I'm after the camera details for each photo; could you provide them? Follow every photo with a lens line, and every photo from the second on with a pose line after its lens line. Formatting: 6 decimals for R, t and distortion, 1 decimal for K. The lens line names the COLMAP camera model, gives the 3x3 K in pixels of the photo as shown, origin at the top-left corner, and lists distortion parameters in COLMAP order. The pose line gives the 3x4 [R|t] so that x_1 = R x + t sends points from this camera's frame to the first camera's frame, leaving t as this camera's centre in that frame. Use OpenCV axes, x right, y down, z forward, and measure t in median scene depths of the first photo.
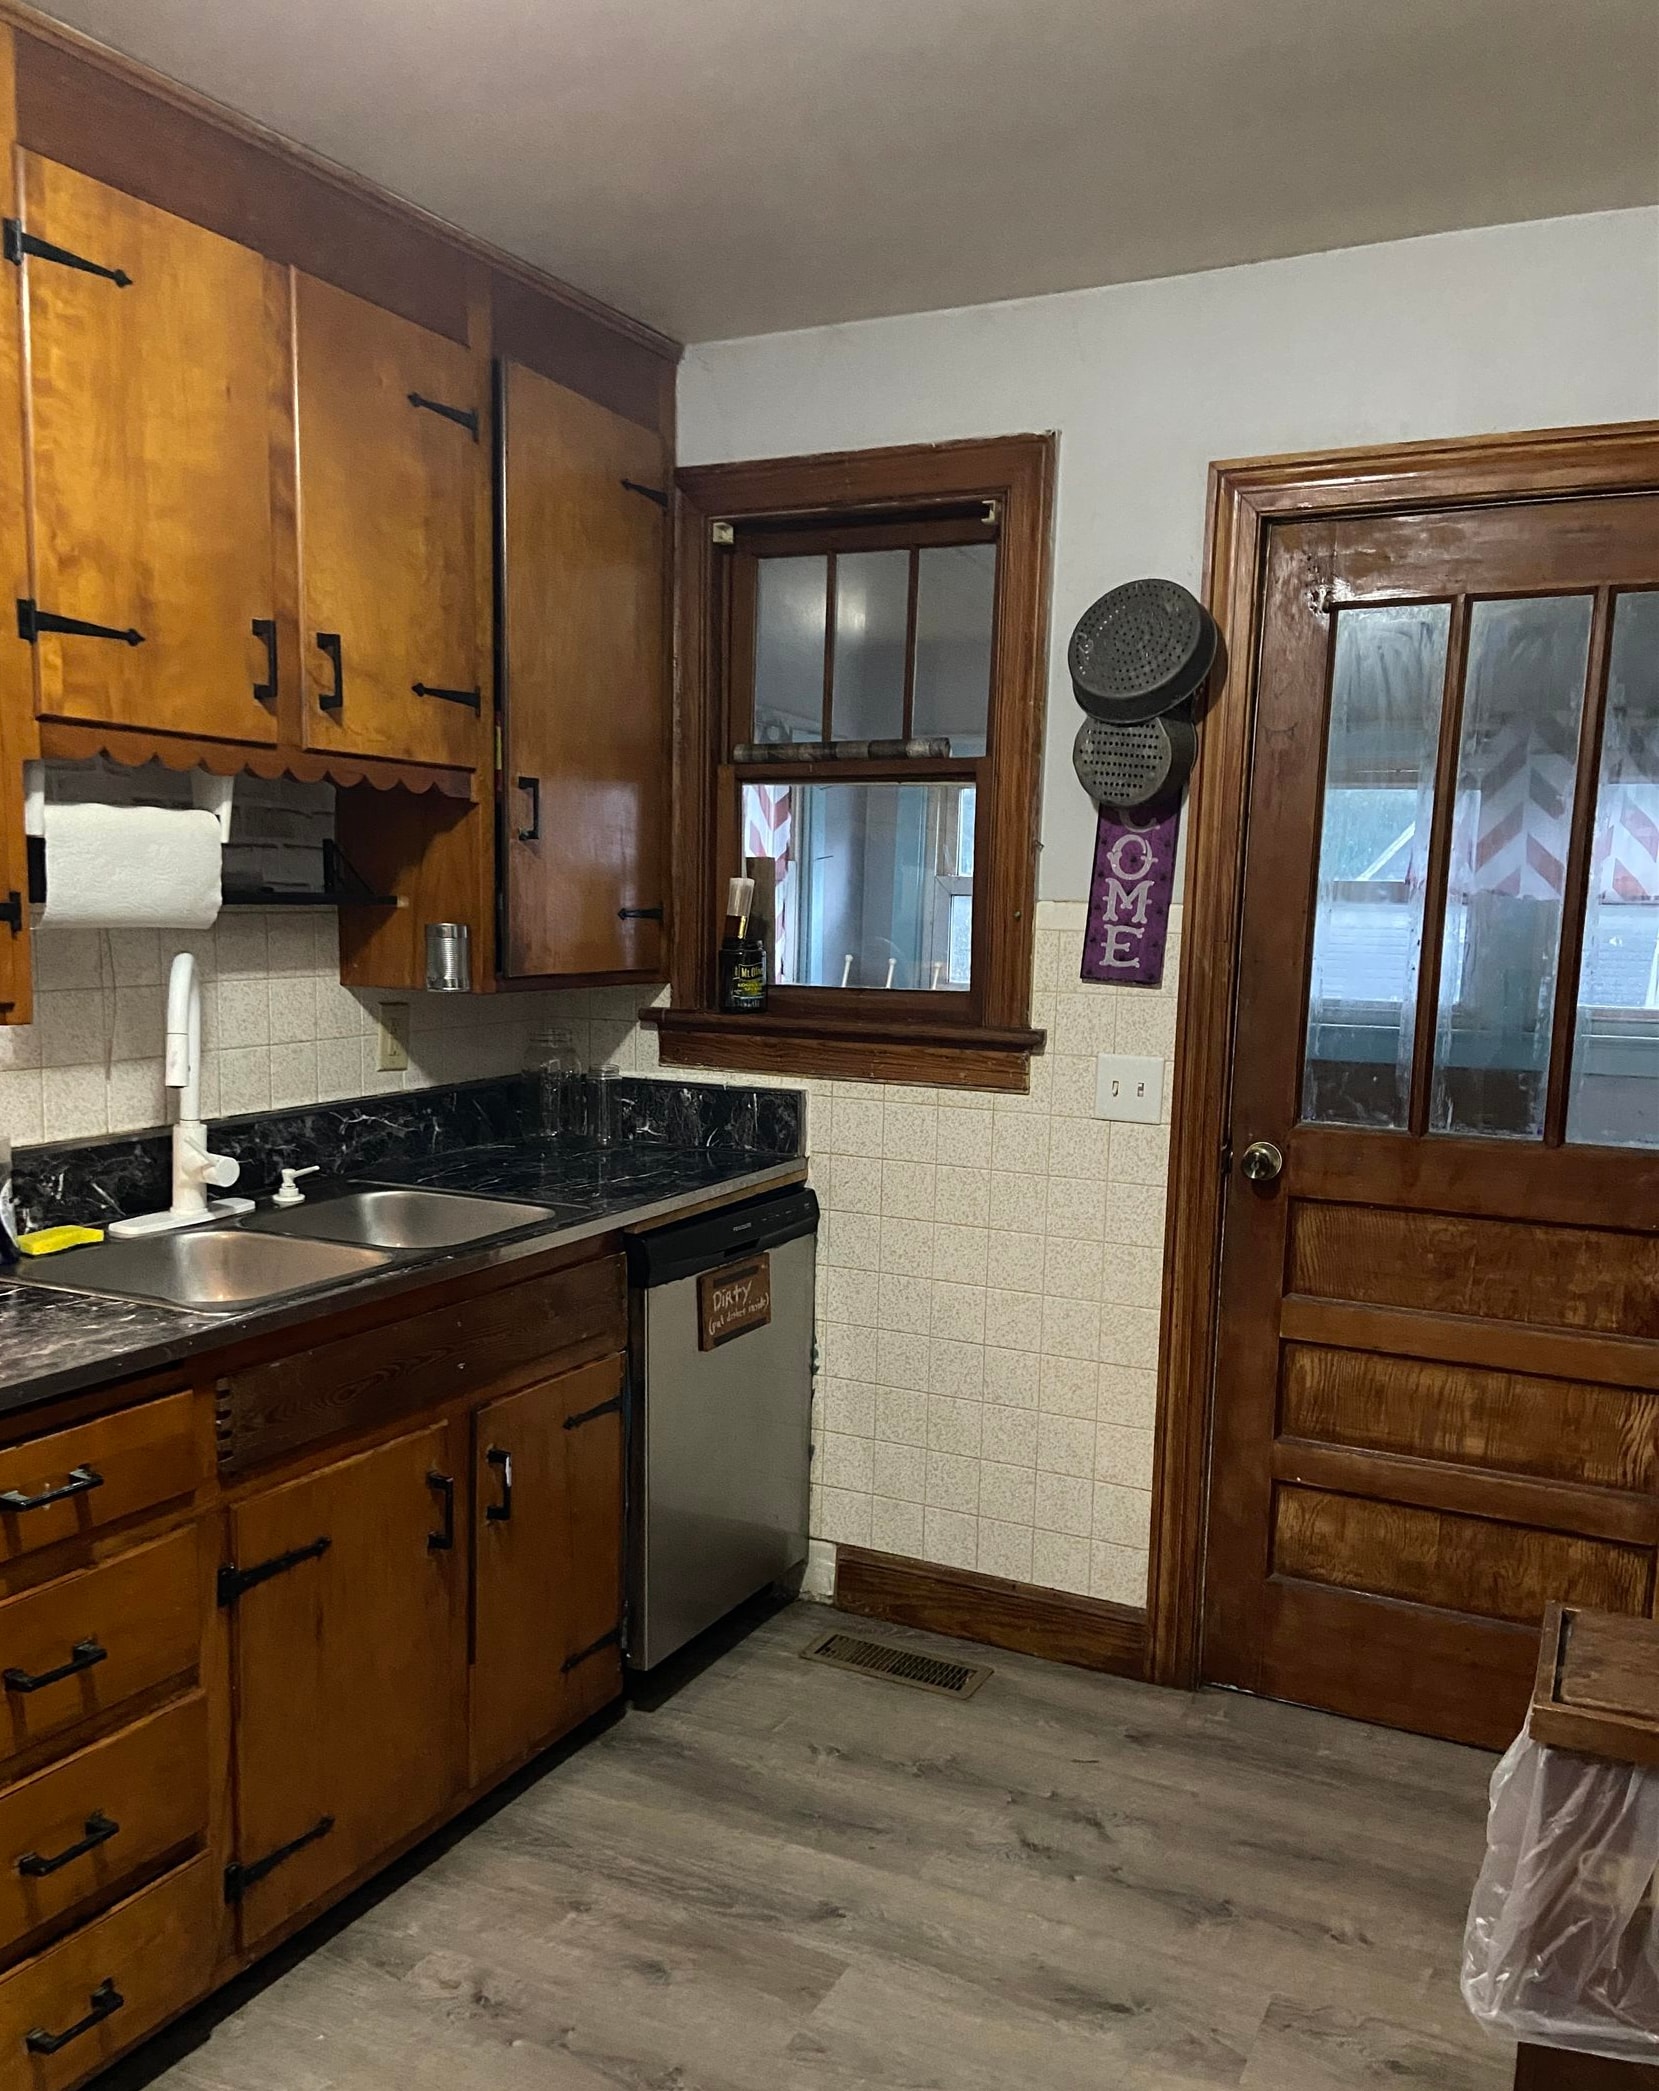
lens RADIAL K [[1715.2, 0, 829.5], [0, 1715.2, 1045.5], [0, 0, 1]] dist [0.001200, 0.000431]
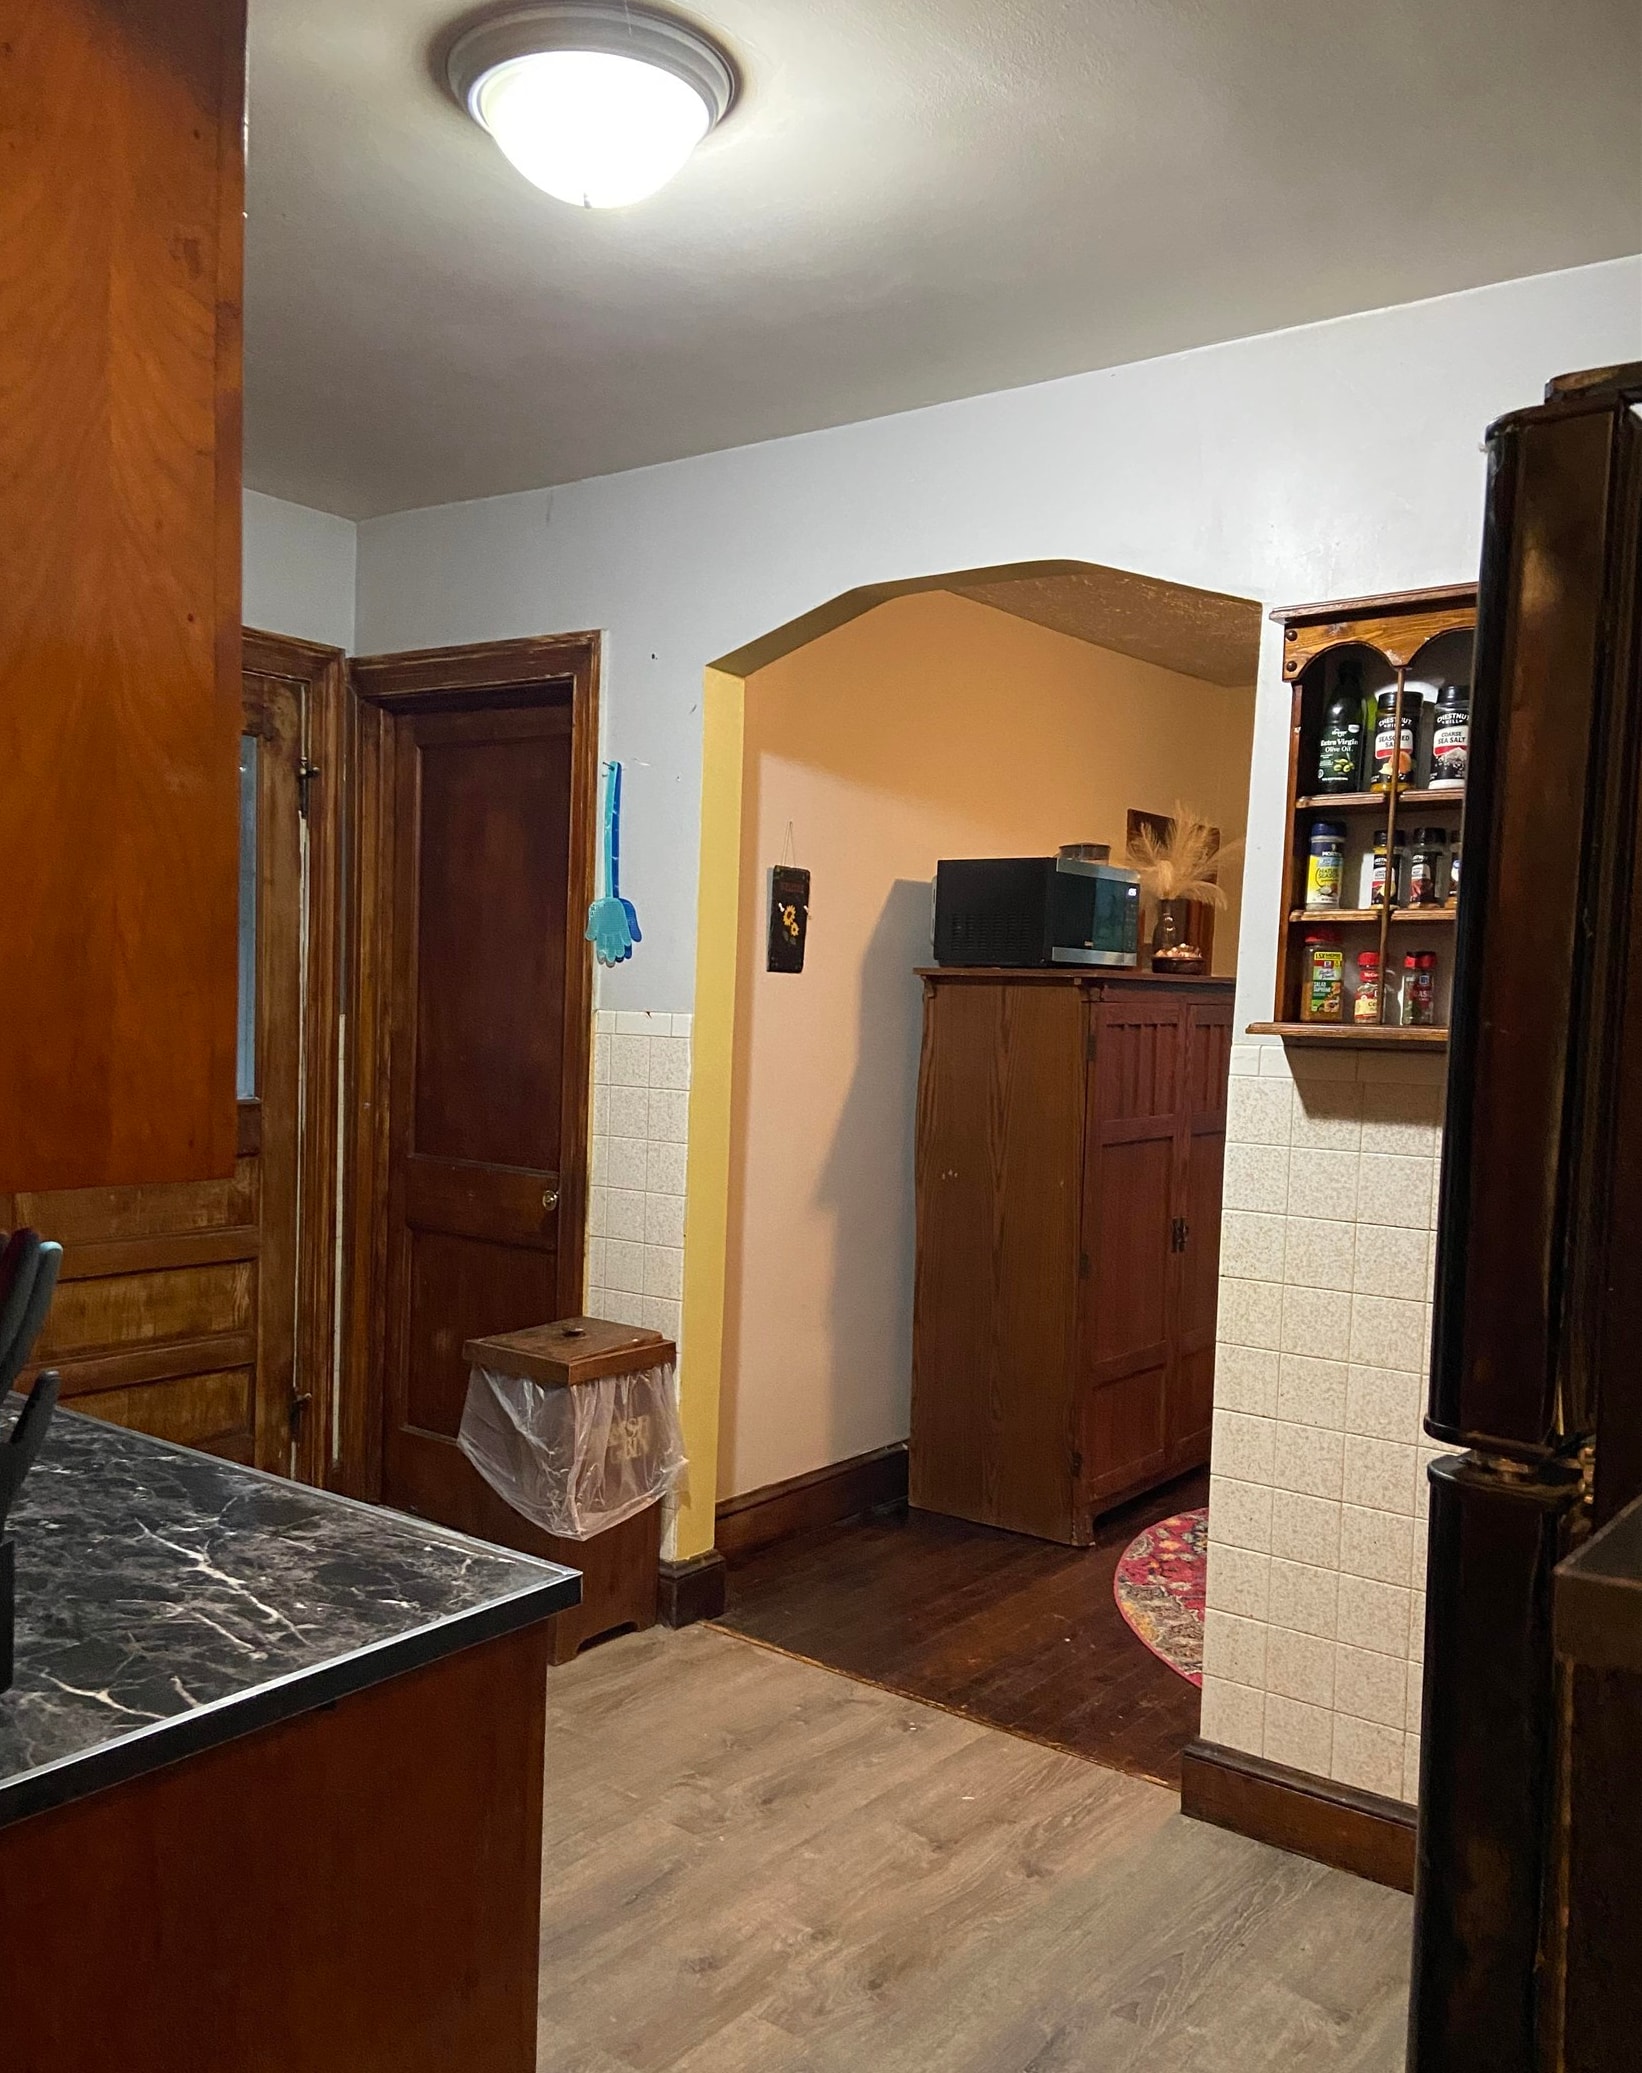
lens RADIAL K [[1700.5, 0, 821.0], [0, 1700.5, 1036.5], [0, 0, 1]] dist [0.001200, 0.000431]
pose [[0.164064, -0.043822, 0.985476, -0.871603], [0.065593, 0.997286, 0.033427, -0.009952], [-0.984267, 0.059156, 0.166493, 0.236458]]
